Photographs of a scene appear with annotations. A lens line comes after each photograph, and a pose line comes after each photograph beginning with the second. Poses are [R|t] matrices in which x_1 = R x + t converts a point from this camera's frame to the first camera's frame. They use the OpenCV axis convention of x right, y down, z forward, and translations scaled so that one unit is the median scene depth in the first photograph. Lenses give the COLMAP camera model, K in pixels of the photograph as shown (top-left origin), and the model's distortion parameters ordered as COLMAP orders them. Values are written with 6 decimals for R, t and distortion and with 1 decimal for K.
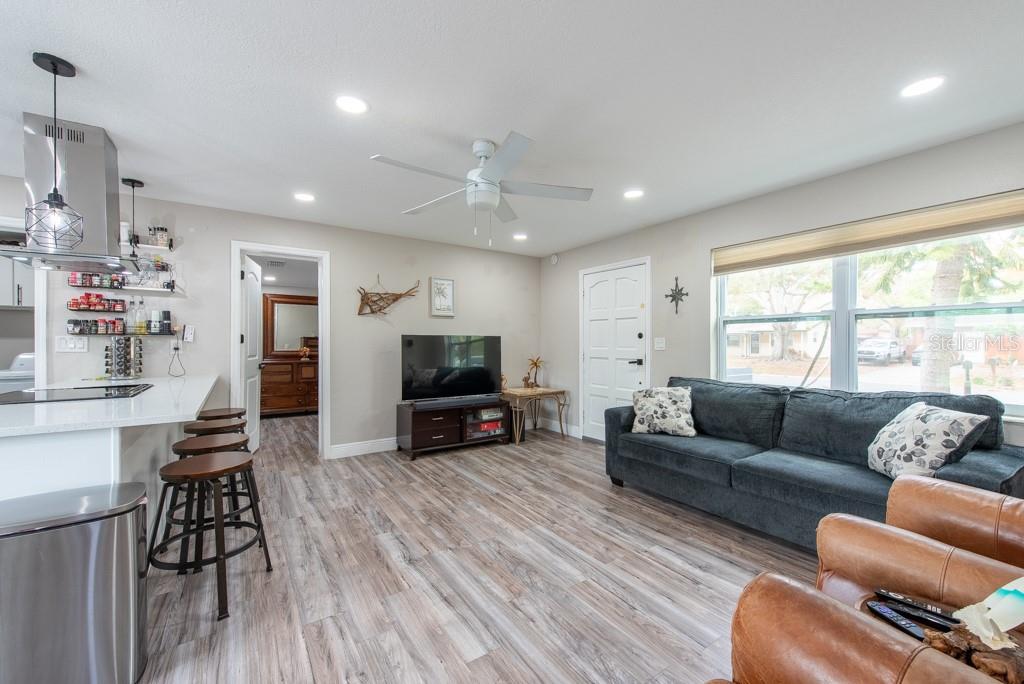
lens RADIAL K [[404.1, 0, 509.4], [0, 404.1, 341.2], [0, 0, 1]] dist [0.008111, -0.000520]
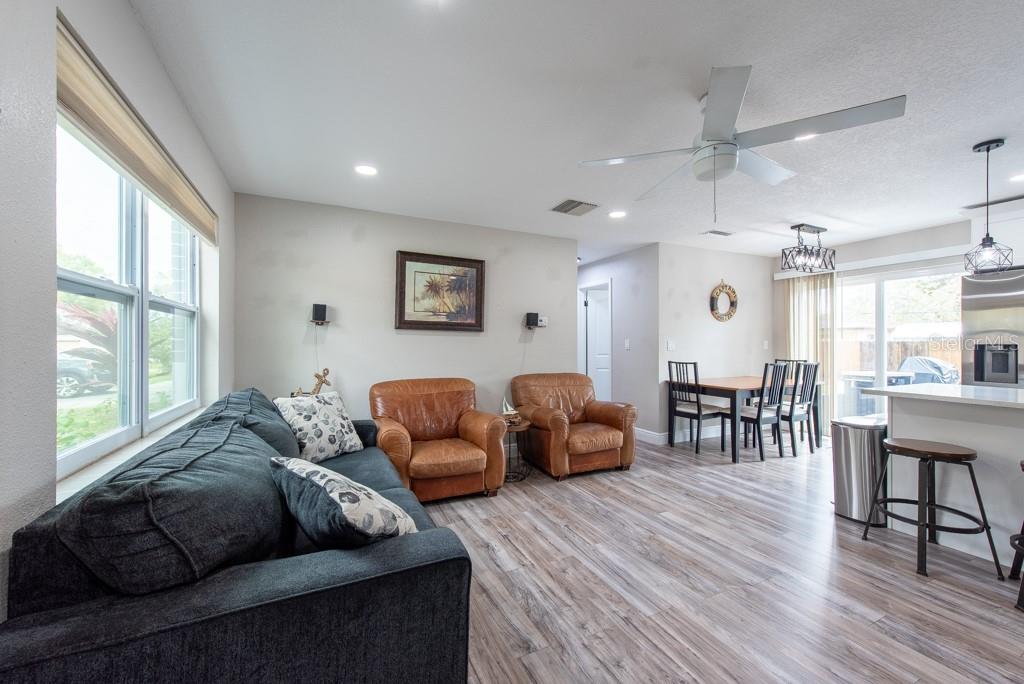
lens RADIAL K [[402.9, 0, 512.0], [0, 402.9, 342.0], [0, 0, 1]] dist [0.002187, -0.000195]
pose [[-0.990619, 0.000858, 0.136650, 0.172293], [-0.000153, 0.999973, -0.007385, 0.006075], [-0.136653, -0.007336, -0.990592, 1.414234]]
